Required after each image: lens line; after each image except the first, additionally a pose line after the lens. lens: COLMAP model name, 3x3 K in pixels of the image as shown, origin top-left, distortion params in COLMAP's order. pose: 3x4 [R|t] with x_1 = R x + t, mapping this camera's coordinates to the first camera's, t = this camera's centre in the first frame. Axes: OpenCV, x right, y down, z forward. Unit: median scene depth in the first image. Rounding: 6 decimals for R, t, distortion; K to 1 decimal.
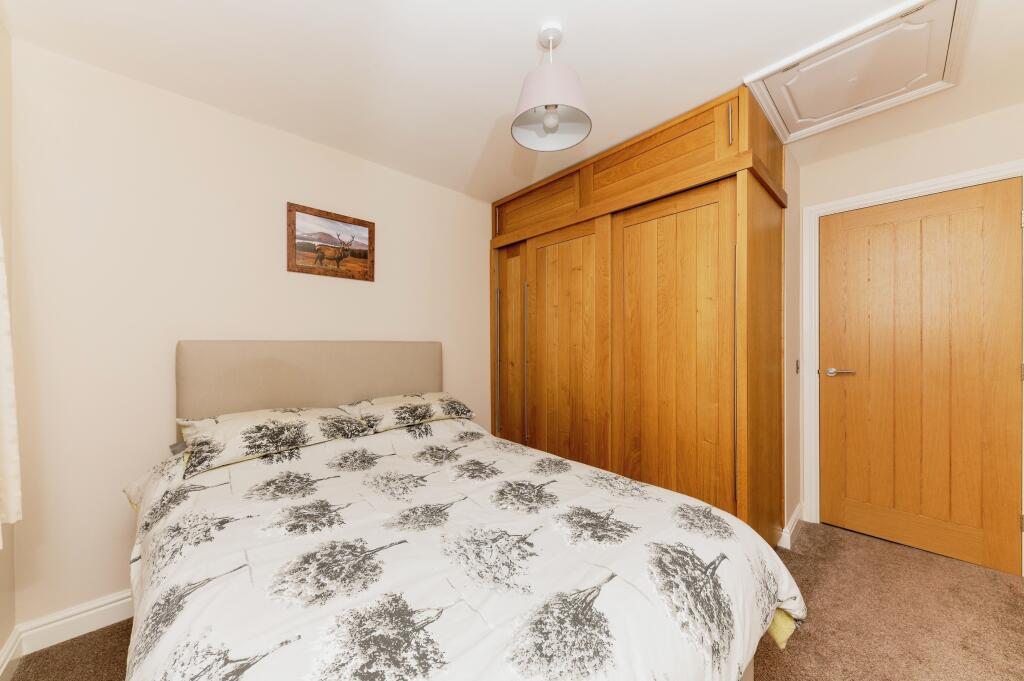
lens RADIAL K [[355.7, 0, 501.5], [0, 355.7, 343.6], [0, 0, 1]] dist [-0.000098, -0.000539]
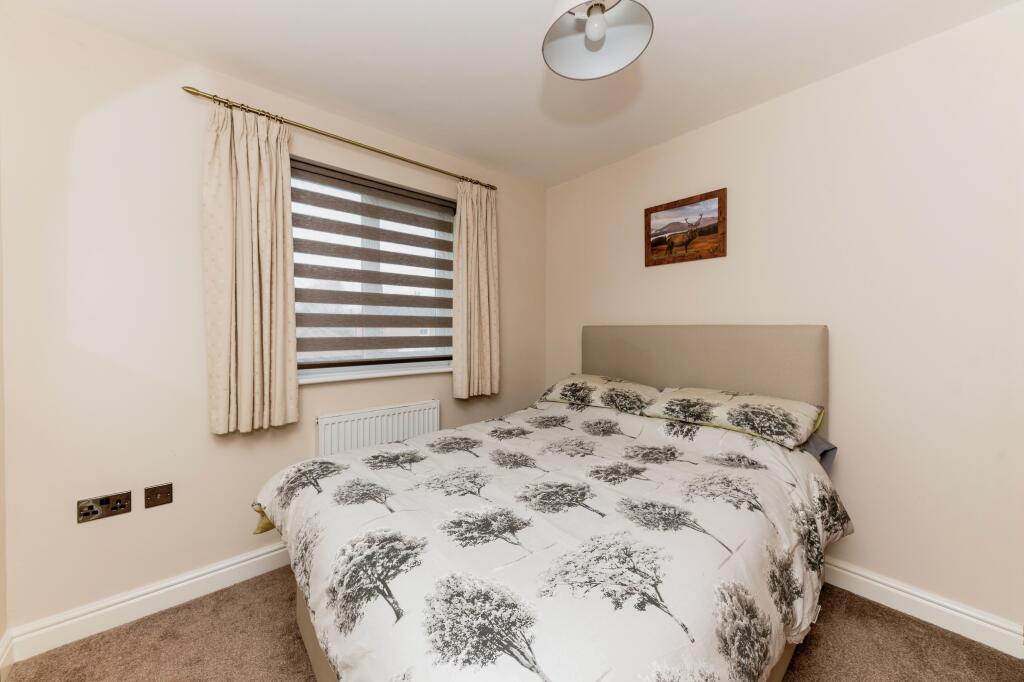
lens RADIAL K [[355.7, 0, 501.1], [0, 355.7, 333.7], [0, 0, 1]] dist [-0.000098, -0.000539]
pose [[-0.030281, 0.019189, -0.999357, 0.786810], [0.000468, 0.999816, 0.019184, -0.004549], [0.999541, 0.000114, -0.030285, 0.718386]]
